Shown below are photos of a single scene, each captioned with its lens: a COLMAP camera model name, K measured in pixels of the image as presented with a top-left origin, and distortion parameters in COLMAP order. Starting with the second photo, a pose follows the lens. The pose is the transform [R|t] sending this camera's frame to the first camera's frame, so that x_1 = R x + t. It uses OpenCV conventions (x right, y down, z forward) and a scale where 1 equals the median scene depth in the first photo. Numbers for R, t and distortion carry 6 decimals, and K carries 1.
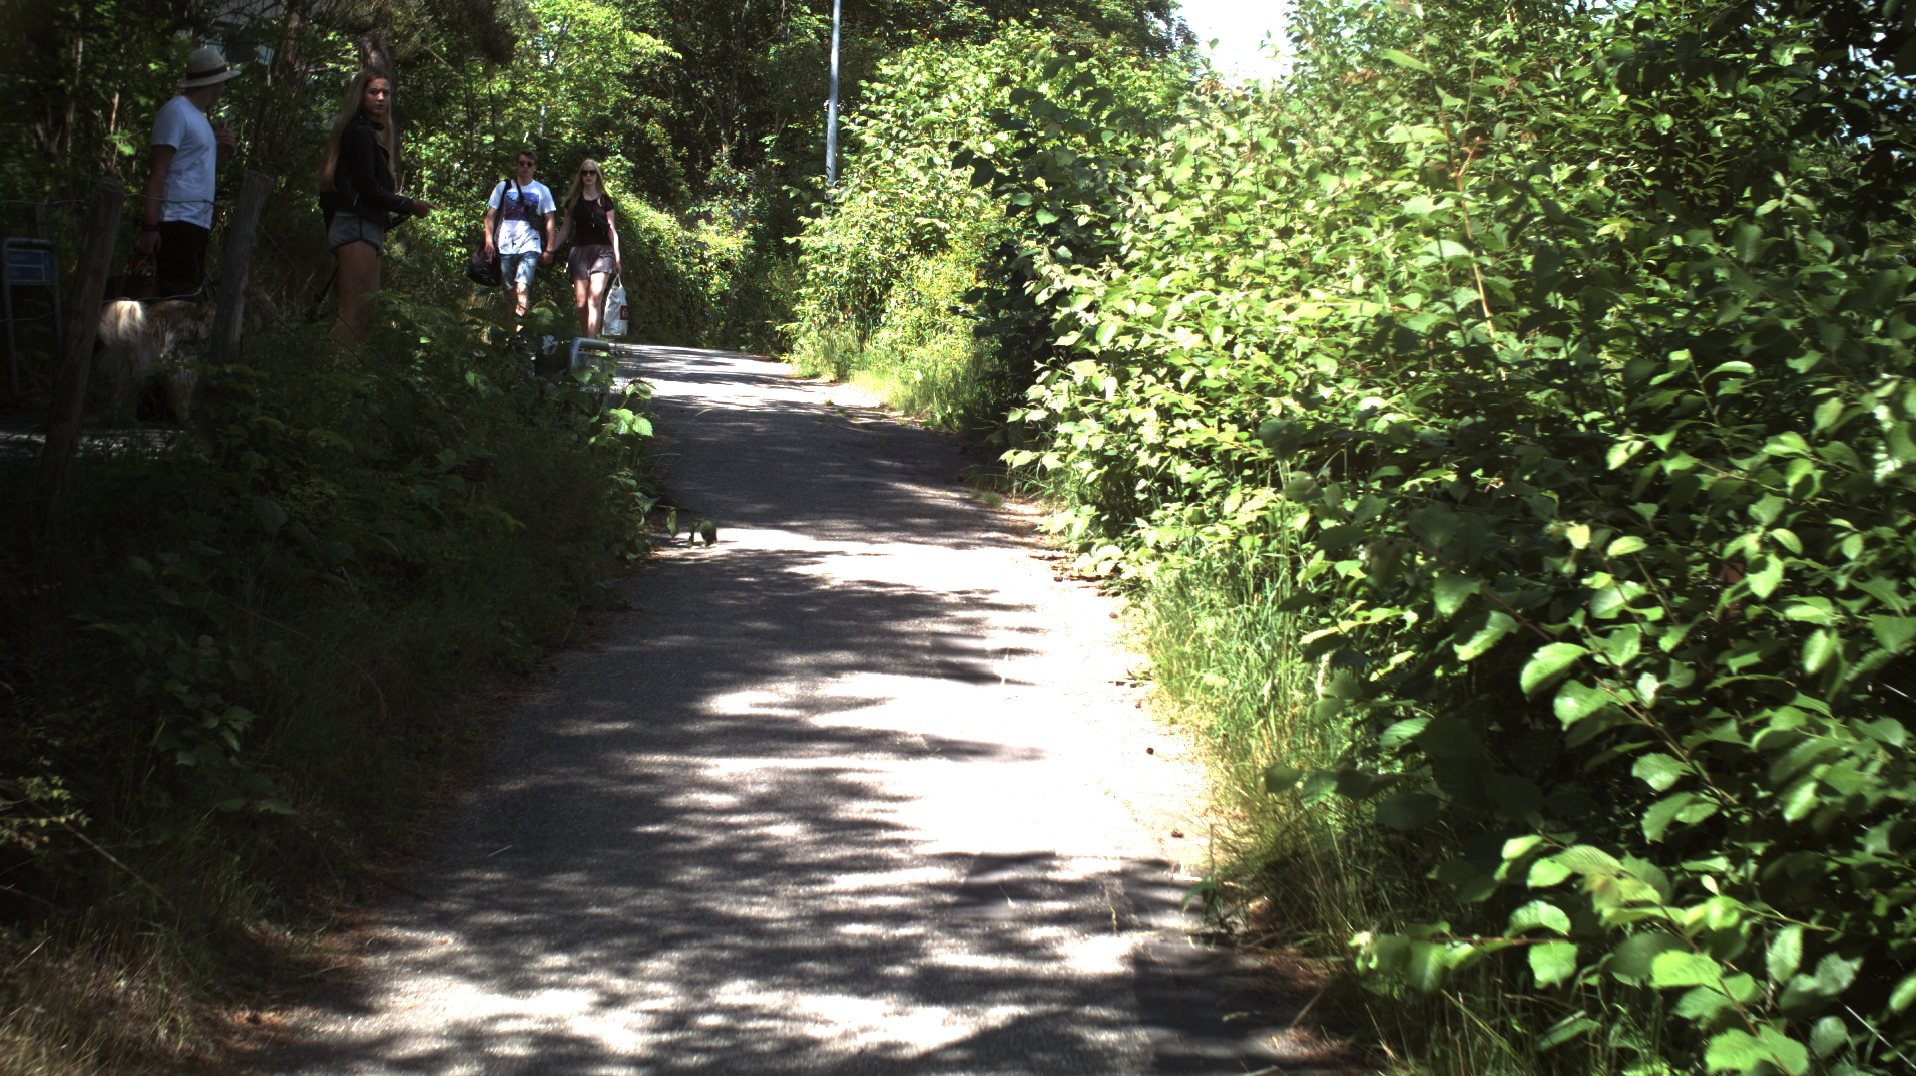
lens RADIAL K [[3502.6, 0, 966.2], [0, 3502.6, 543.7], [0, 0, 1]] dist [-0.283990, 0.000000]
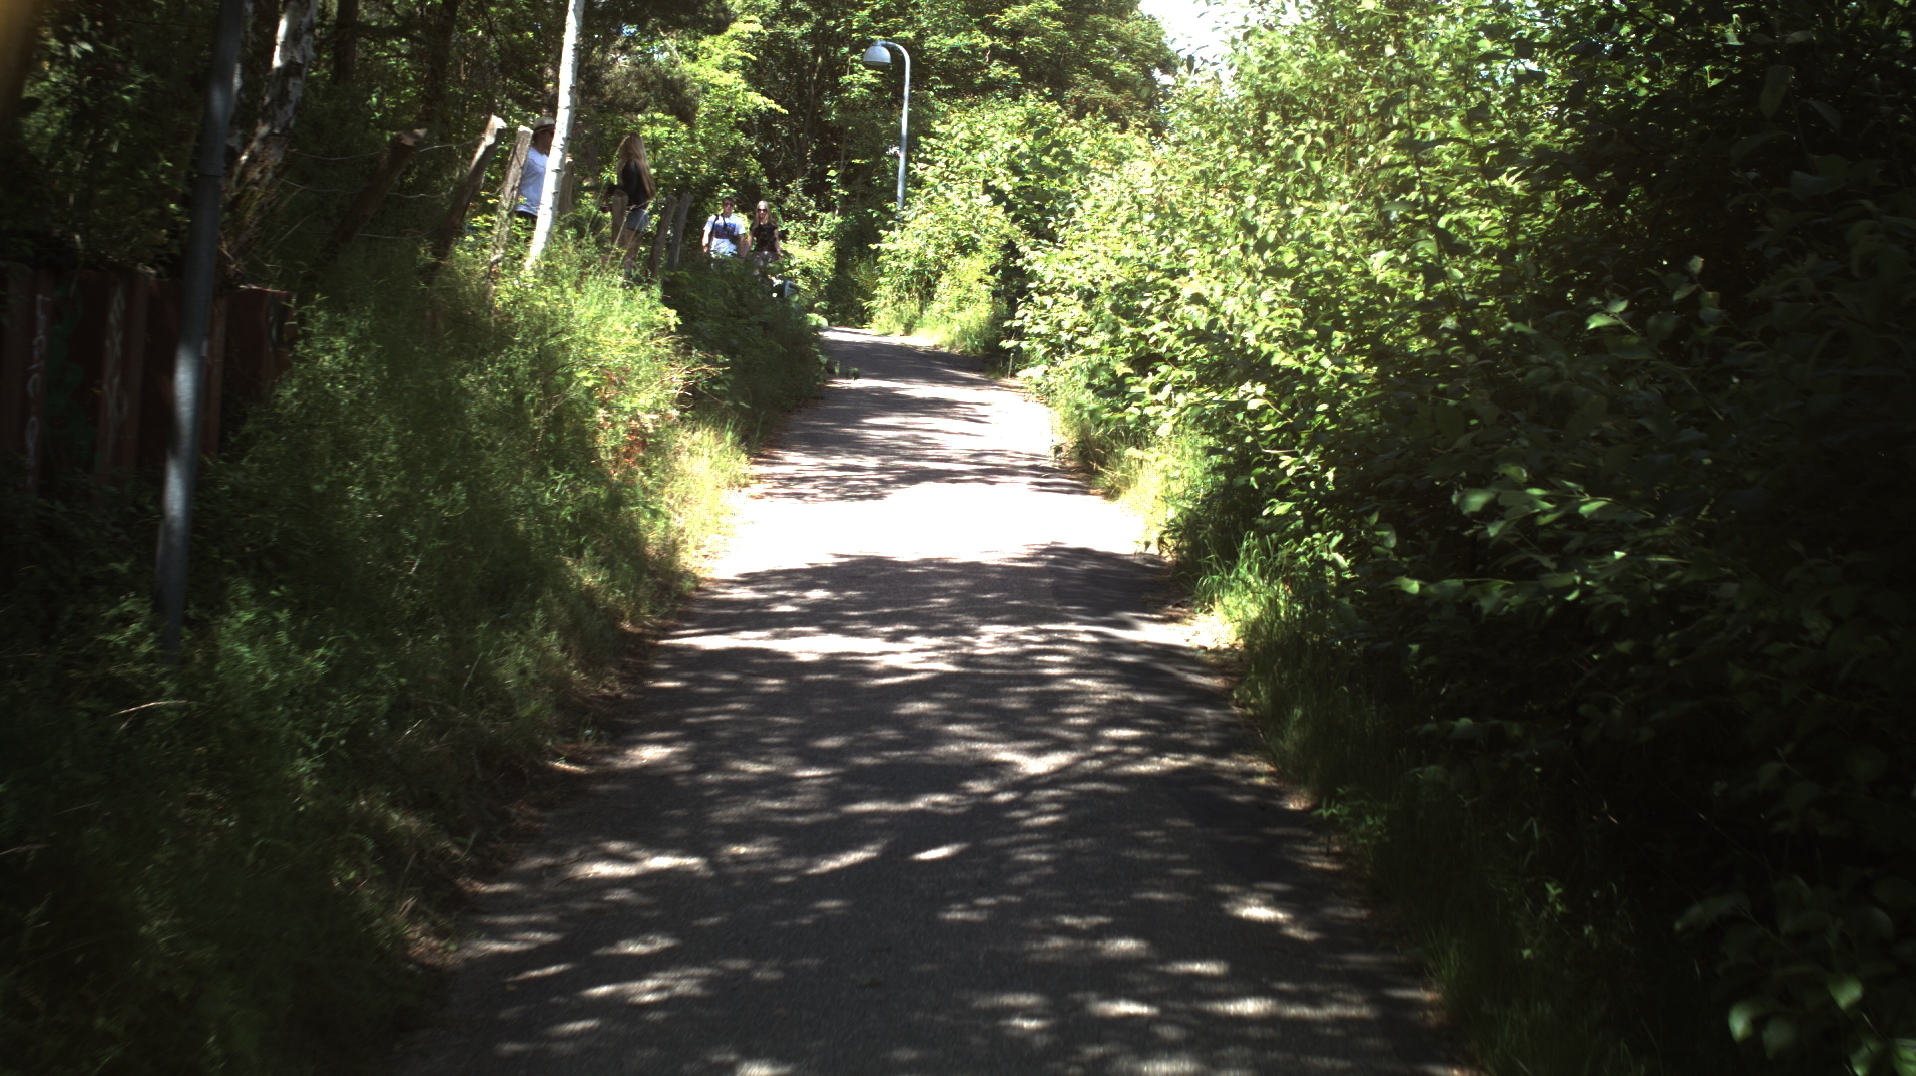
lens RADIAL K [[3502.6, 0, 950.6], [0, 3502.6, 537.1], [0, 0, 1]] dist [-0.283990, 0.000000]
pose [[0.999665, 0.022009, -0.013641, 0.005921], [-0.022158, 0.999696, -0.010828, 0.055713], [0.013398, 0.011127, 0.999848, -0.514827]]
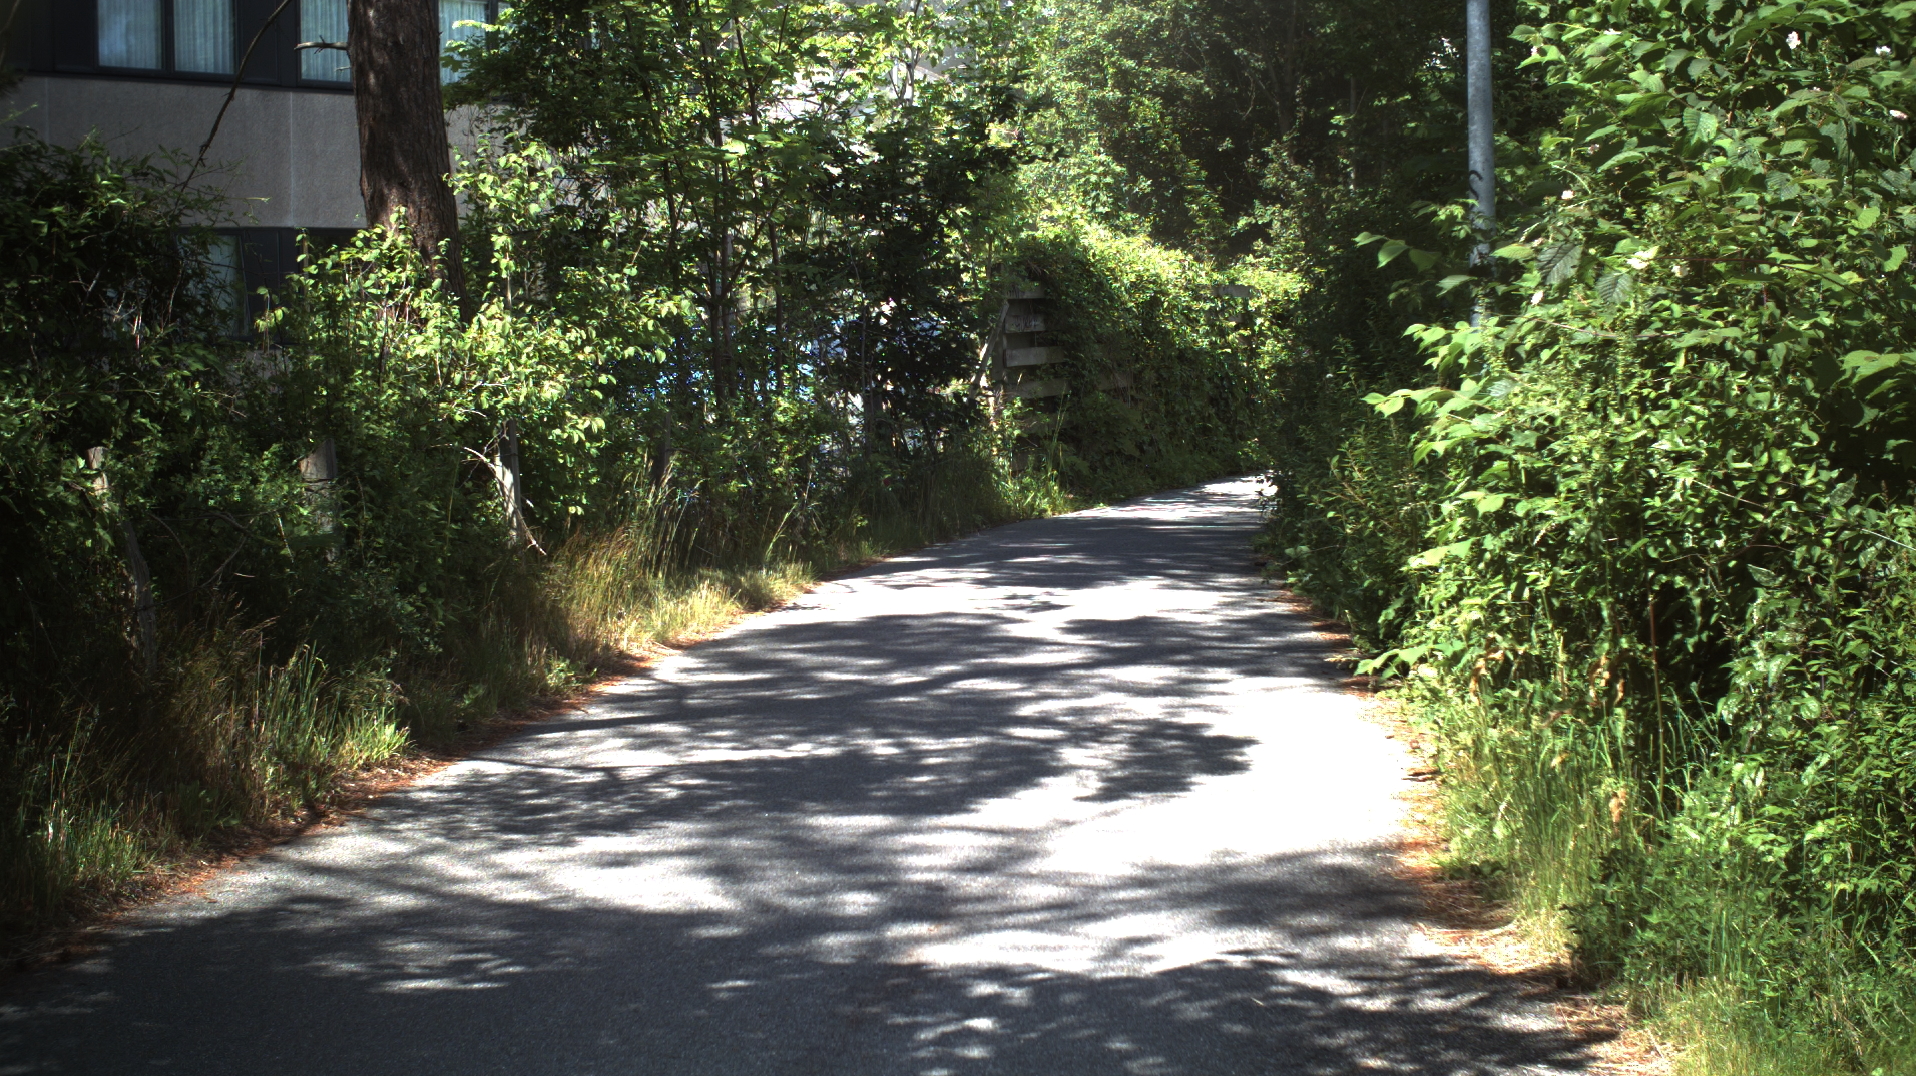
lens RADIAL K [[3502.6, 0, 953.1], [0, 3502.6, 531.9], [0, 0, 1]] dist [-0.283990, 0.000000]
pose [[0.983127, -0.049701, -0.176040, -0.034409], [0.049596, 0.998757, -0.004997, -0.077742], [0.176070, -0.003818, 0.984370, 0.689450]]
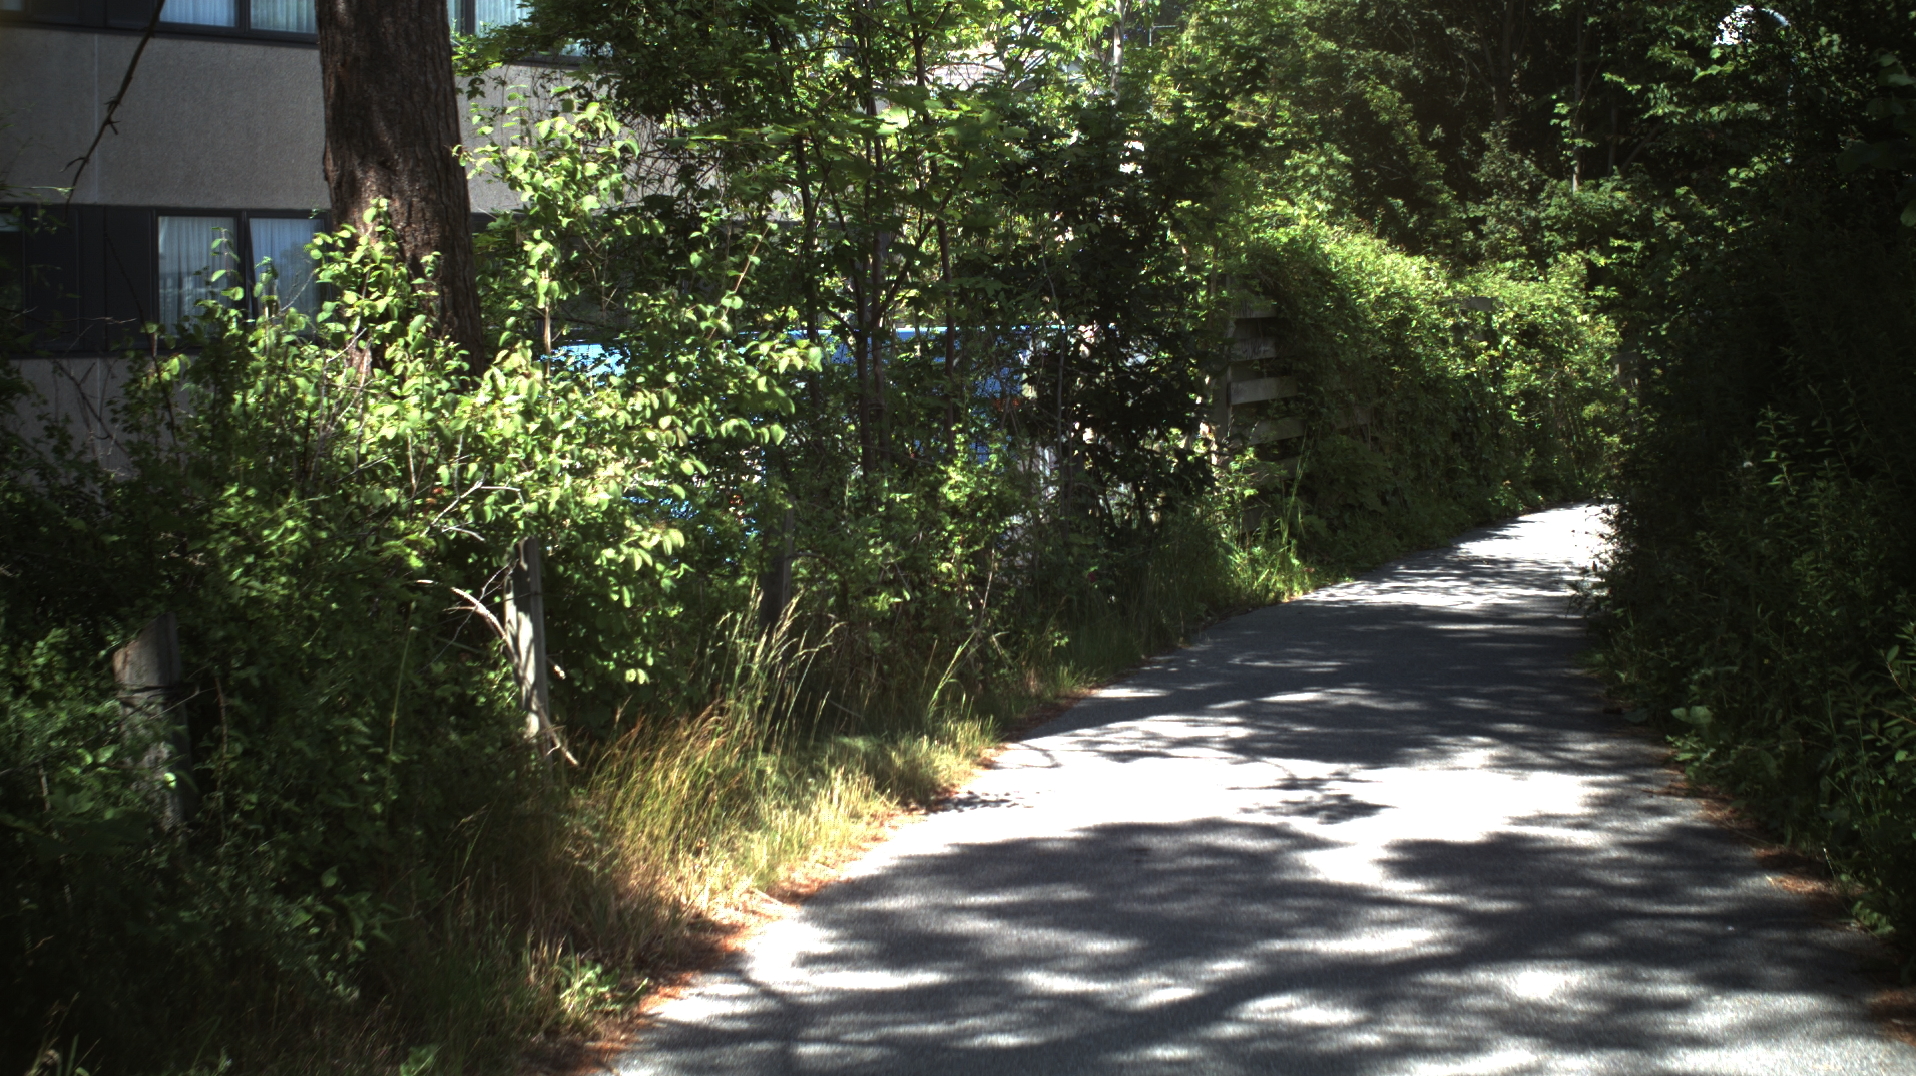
lens RADIAL K [[3502.6, 0, 961.9], [0, 3502.6, 517.5], [0, 0, 1]] dist [-0.283990, 0.000000]
pose [[0.975779, -0.033025, -0.216249, -0.074679], [0.032314, 0.999454, -0.006824, -0.096588], [0.216357, -0.000329, 0.976314, 0.858228]]
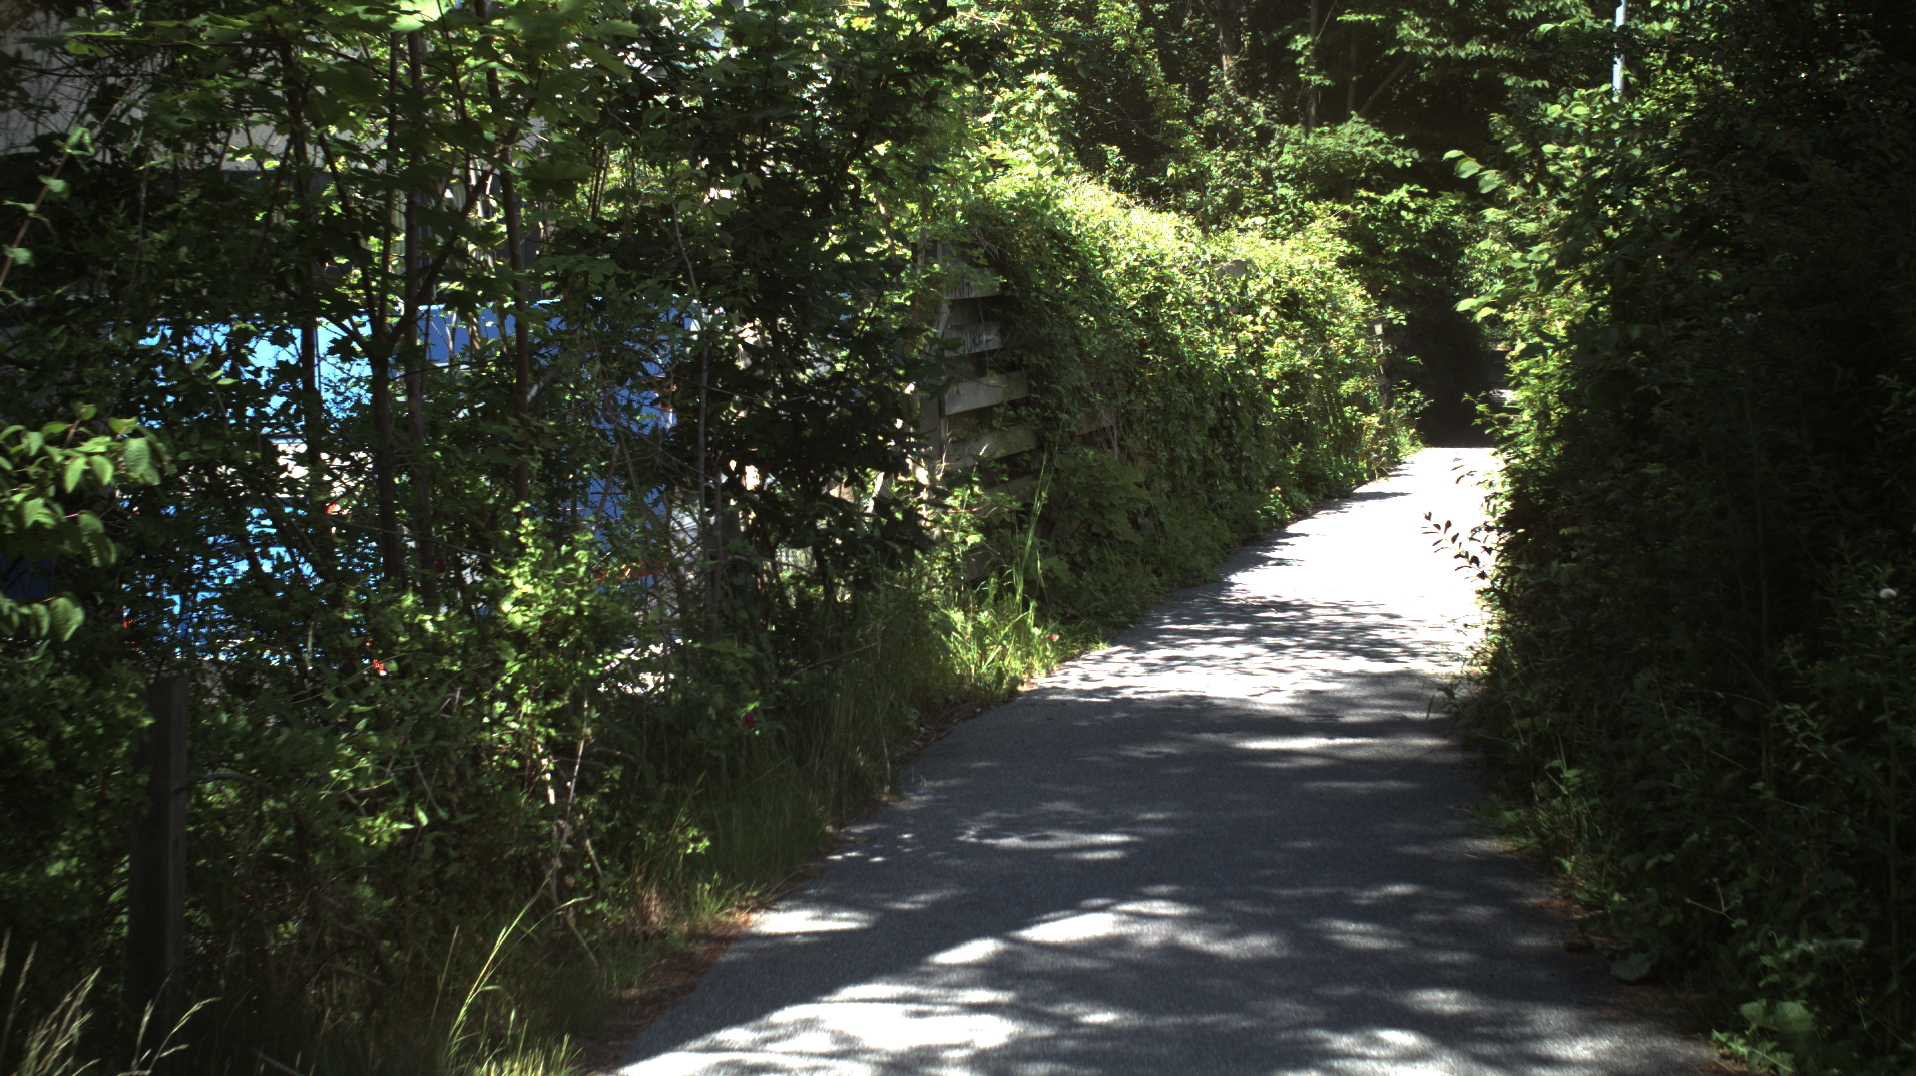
lens RADIAL K [[3502.6, 0, 955.8], [0, 3502.6, 529.5], [0, 0, 1]] dist [-0.283990, 0.000000]
pose [[0.990589, -0.039408, -0.131075, -0.102099], [0.041551, 0.999043, 0.013657, -0.111660], [0.130411, -0.018975, 0.991278, 1.027253]]
